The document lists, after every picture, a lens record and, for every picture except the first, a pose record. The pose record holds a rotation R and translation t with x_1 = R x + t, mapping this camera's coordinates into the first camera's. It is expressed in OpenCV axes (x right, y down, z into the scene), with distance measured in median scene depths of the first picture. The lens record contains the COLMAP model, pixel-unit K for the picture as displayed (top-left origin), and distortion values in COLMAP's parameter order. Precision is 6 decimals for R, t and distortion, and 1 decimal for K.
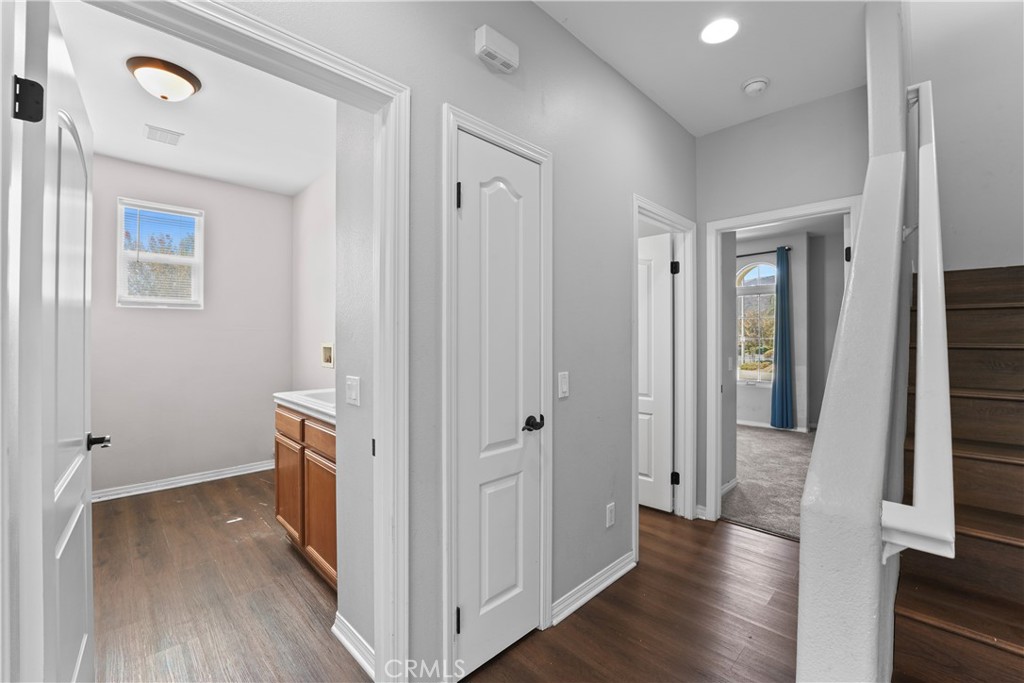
lens RADIAL K [[420.7, 0, 510.5], [0, 420.7, 343.4], [0, 0, 1]] dist [-0.004147, 0.000051]
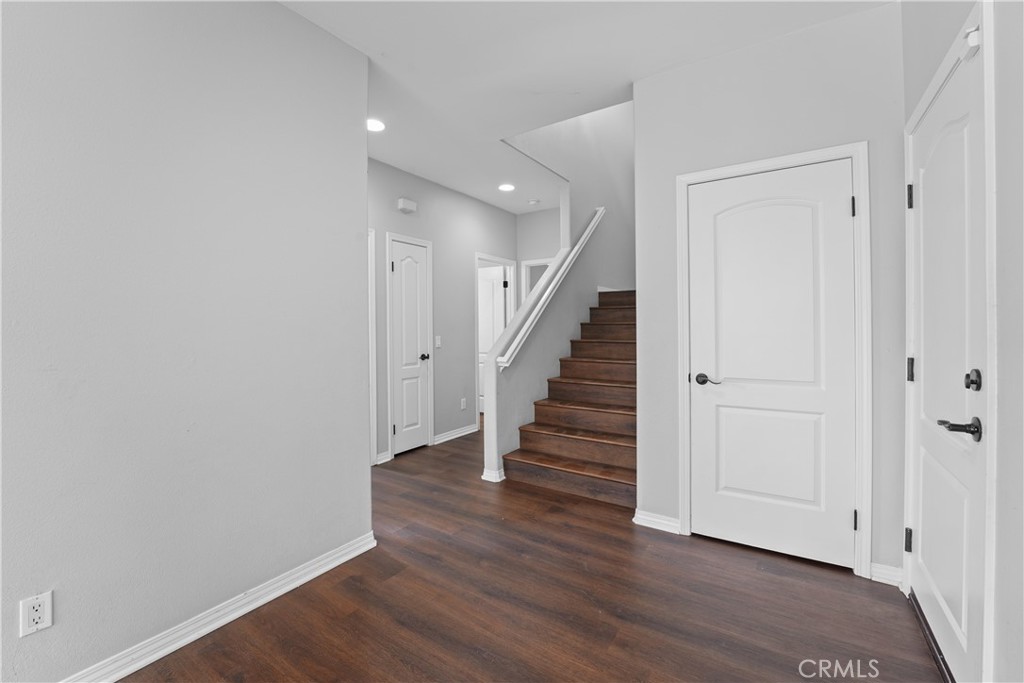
lens RADIAL K [[420.7, 0, 510.1], [0, 420.7, 334.3], [0, 0, 1]] dist [-0.004147, 0.000051]
pose [[0.979397, -0.010506, 0.201669, 0.050030], [0.008613, 0.999910, 0.010266, 0.039593], [-0.201759, -0.008317, 0.979400, -1.419735]]
